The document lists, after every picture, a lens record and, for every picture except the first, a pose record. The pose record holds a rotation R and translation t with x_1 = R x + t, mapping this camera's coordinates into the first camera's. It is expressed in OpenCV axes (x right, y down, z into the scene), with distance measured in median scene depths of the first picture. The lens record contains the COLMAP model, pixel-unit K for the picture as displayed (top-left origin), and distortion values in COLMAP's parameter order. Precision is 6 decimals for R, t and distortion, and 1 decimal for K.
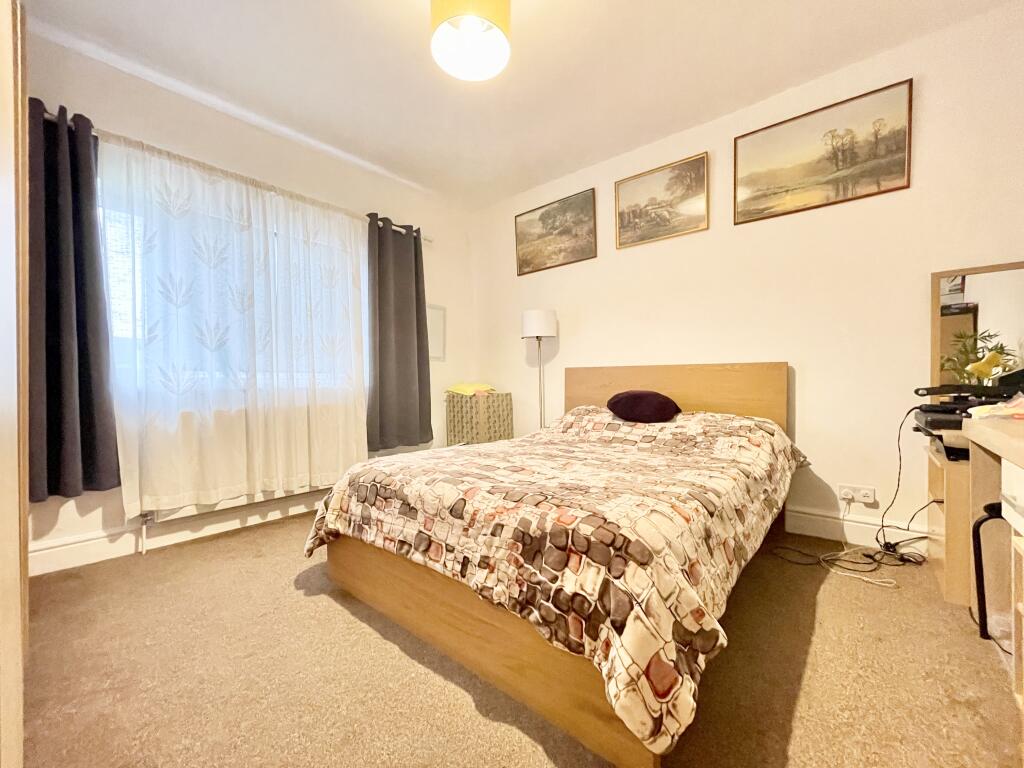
lens RADIAL K [[412.9, 0, 517.2], [0, 412.9, 384.3], [0, 0, 1]] dist [0.008642, -0.003425]
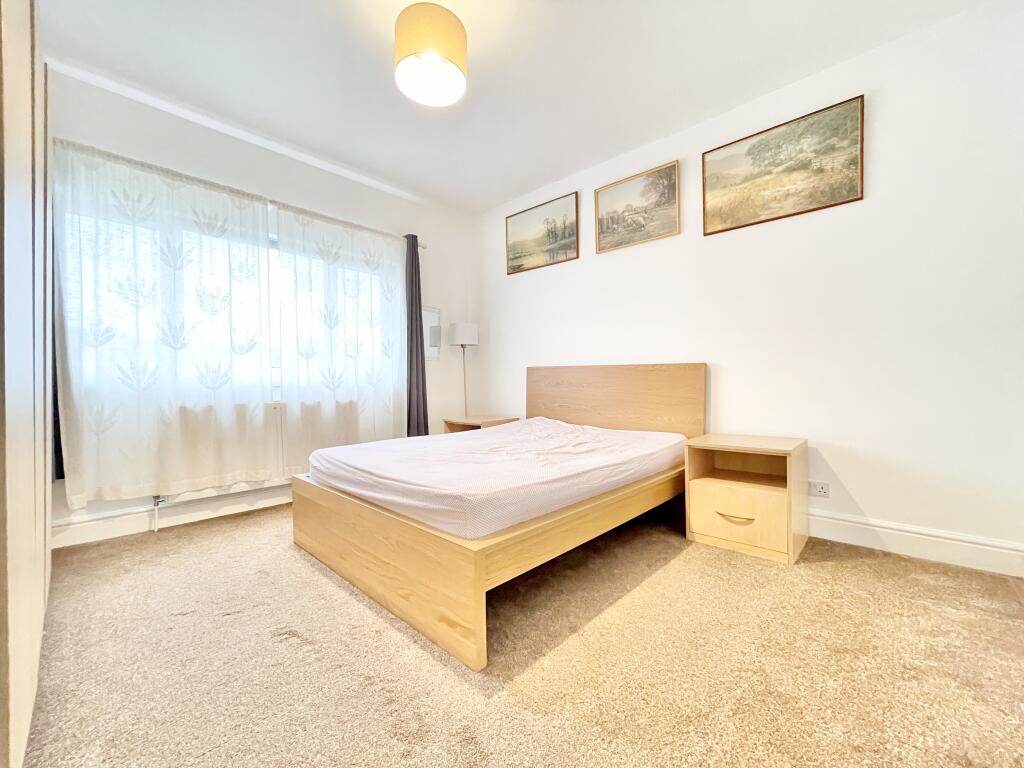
lens RADIAL K [[412.9, 0, 507.5], [0, 412.9, 385.0], [0, 0, 1]] dist [0.008642, -0.003425]
pose [[0.998846, -0.008818, -0.047204, 0.152871], [0.008831, 0.999961, 0.000068, 0.002658], [0.047201, -0.000485, 0.998885, -0.125235]]
